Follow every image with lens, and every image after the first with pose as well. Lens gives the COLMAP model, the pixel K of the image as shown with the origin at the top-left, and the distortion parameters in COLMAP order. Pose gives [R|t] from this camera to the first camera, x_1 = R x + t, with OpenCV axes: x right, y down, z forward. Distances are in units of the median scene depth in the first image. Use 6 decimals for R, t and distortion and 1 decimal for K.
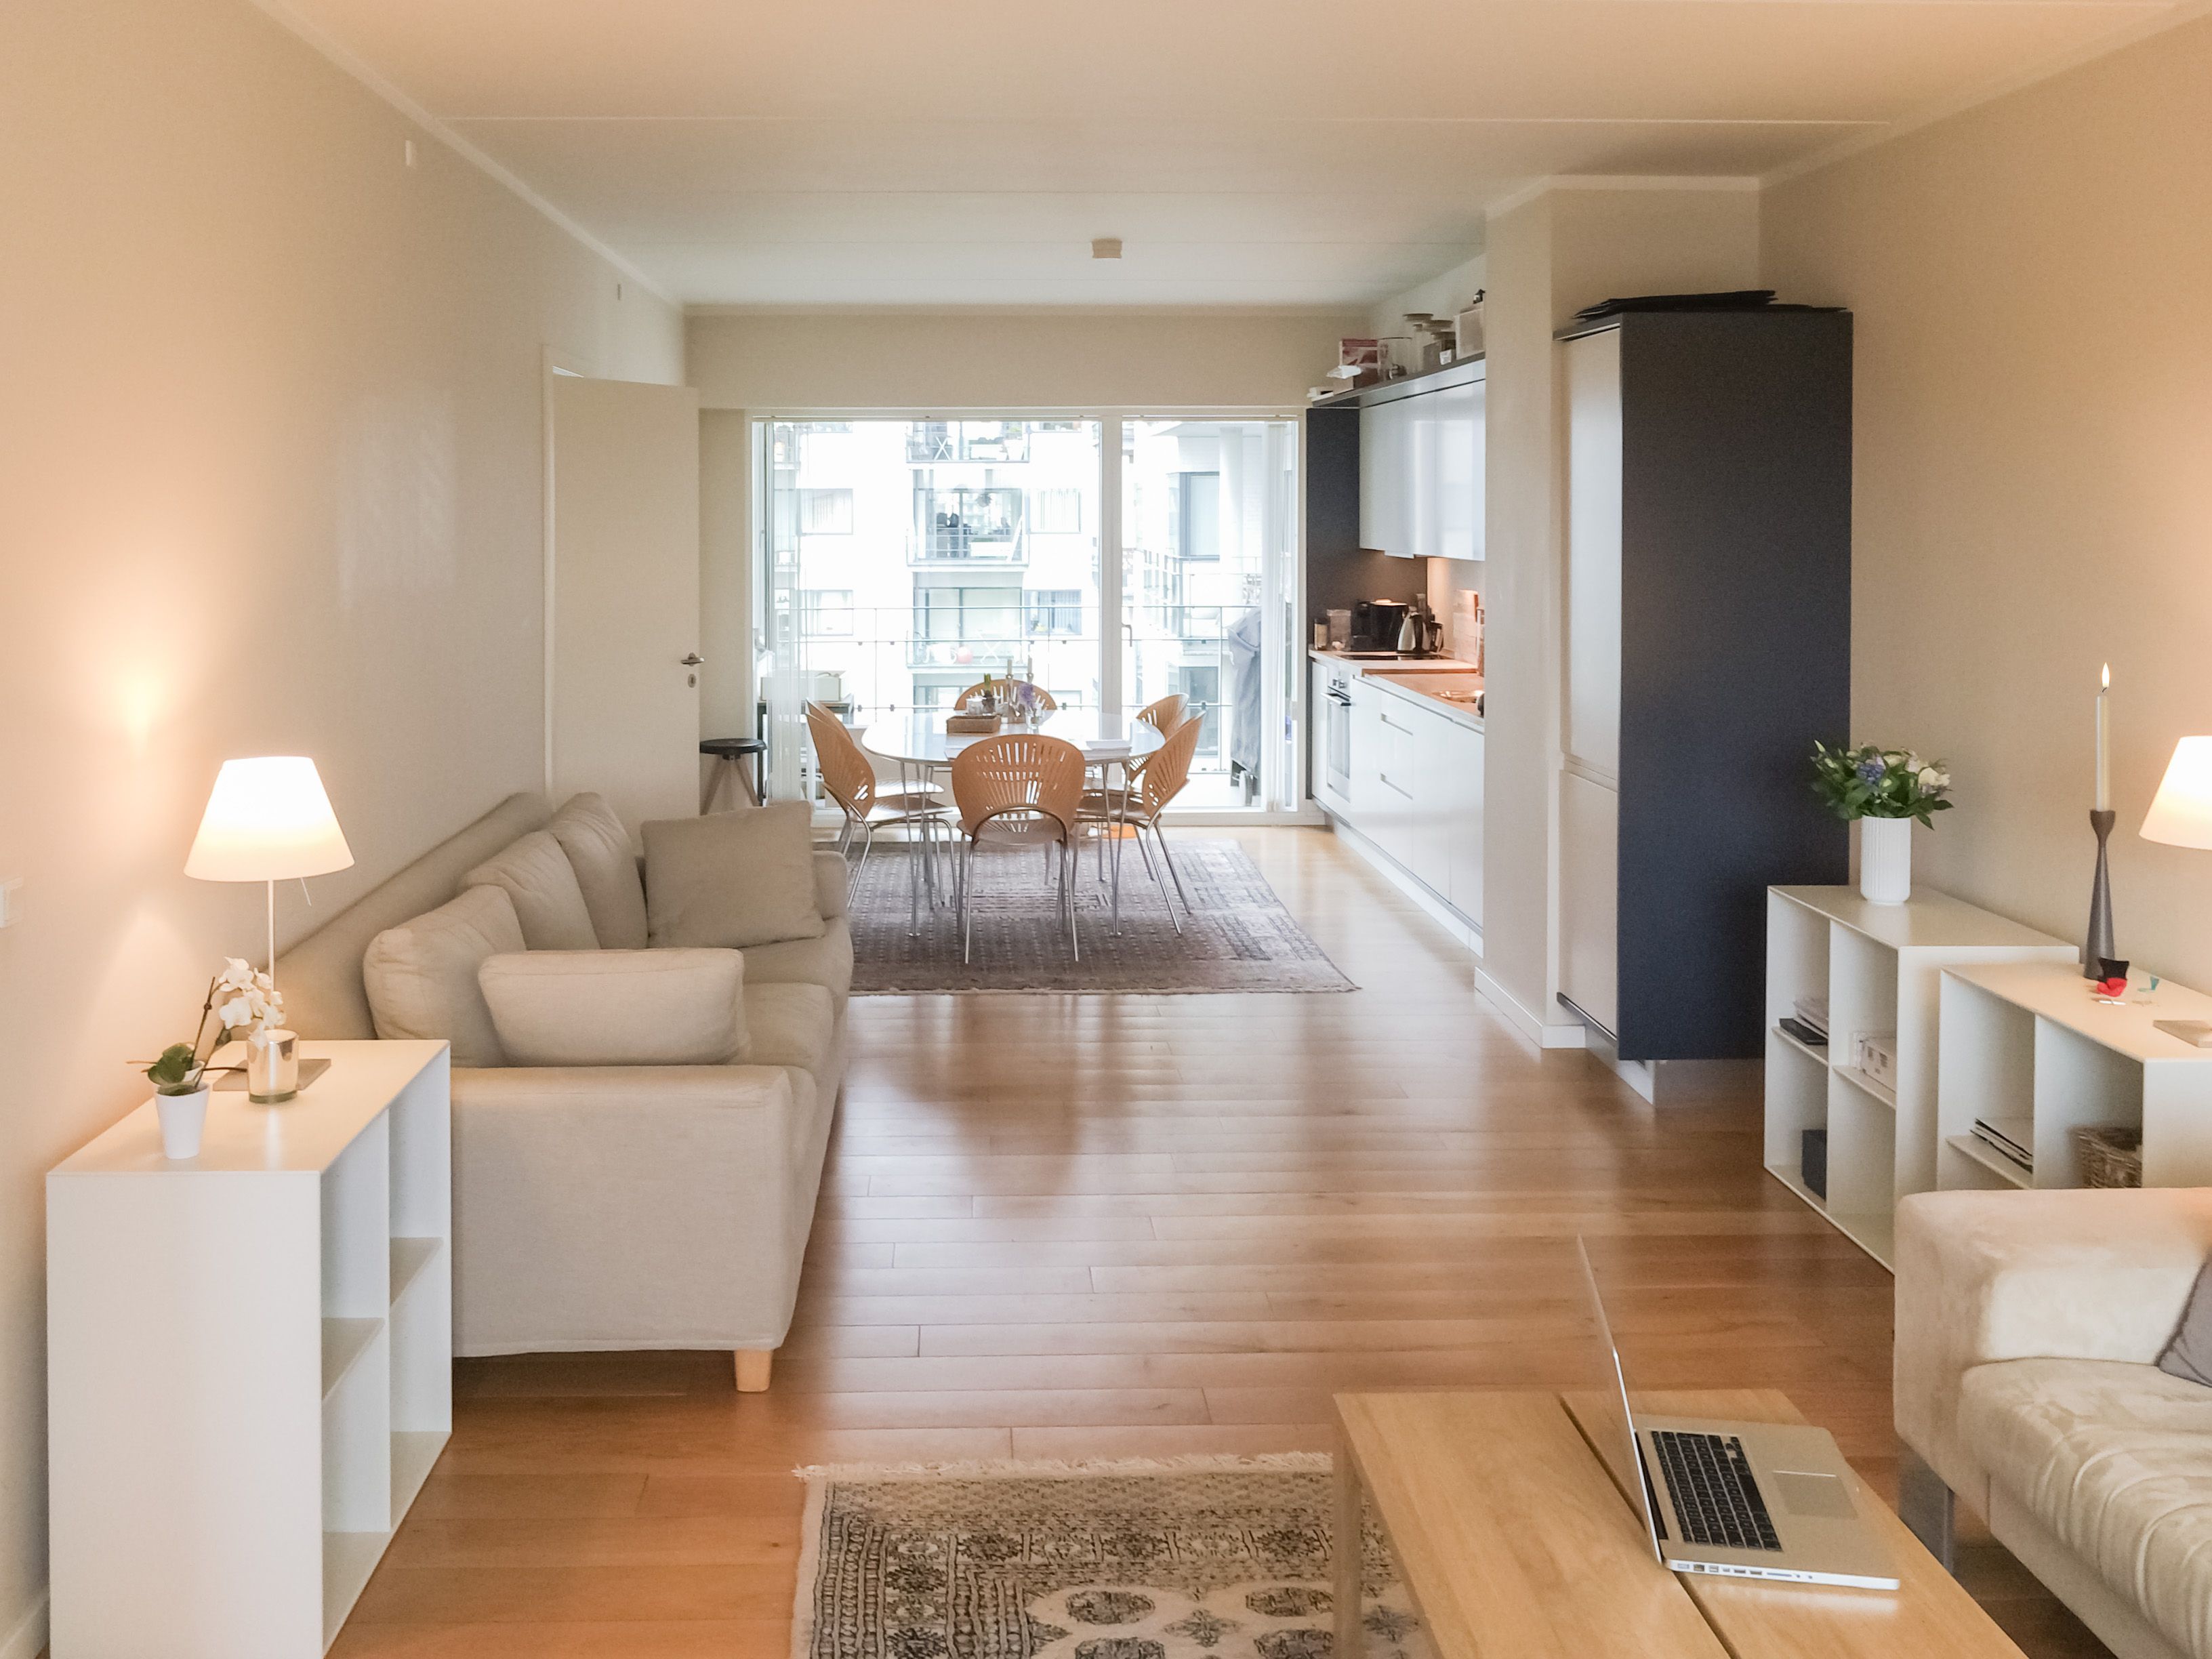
lens RADIAL K [[4284.2, 0, 1106.1], [0, 4284.2, 827.2], [0, 0, 1]] dist [0.014053, 0.000000]
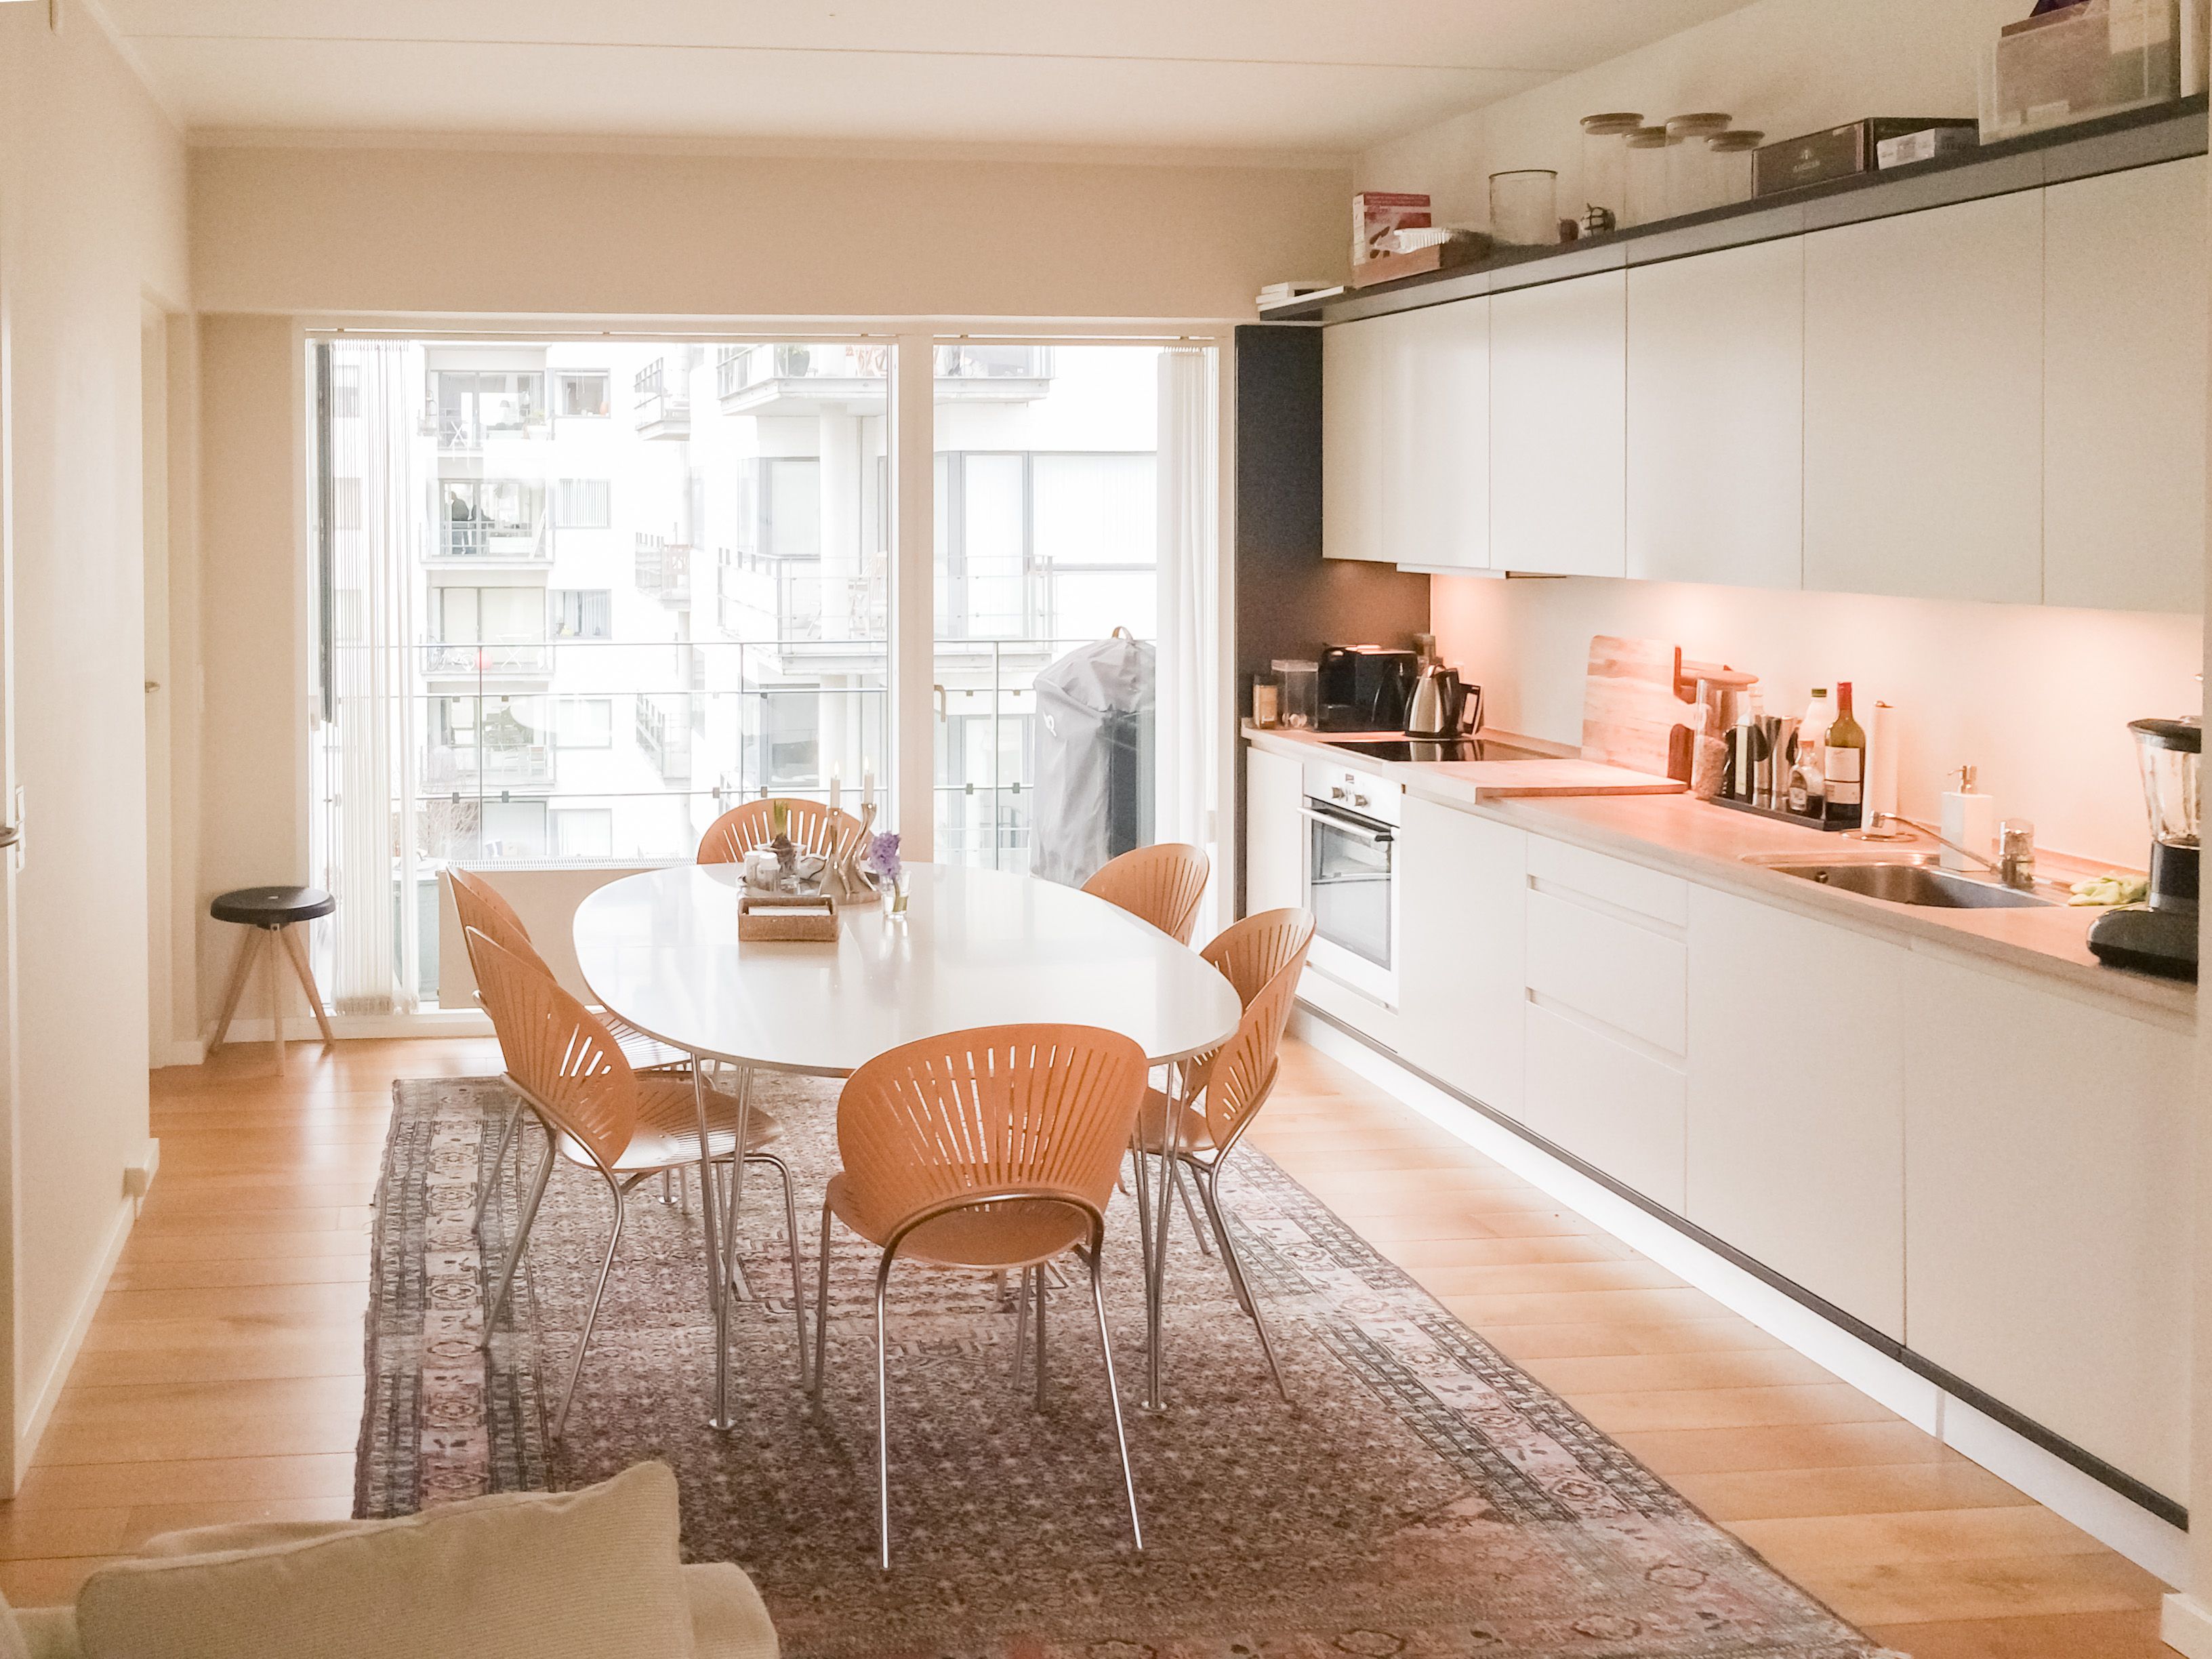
lens RADIAL K [[4284.2, 0, 1107.3], [0, 4284.2, 830.3], [0, 0, 1]] dist [0.014053, 0.000000]
pose [[0.993147, -0.004642, 0.116779, -0.041831], [0.004440, 0.999988, 0.001996, -0.028048], [-0.116787, -0.001464, 0.993156, 0.403097]]
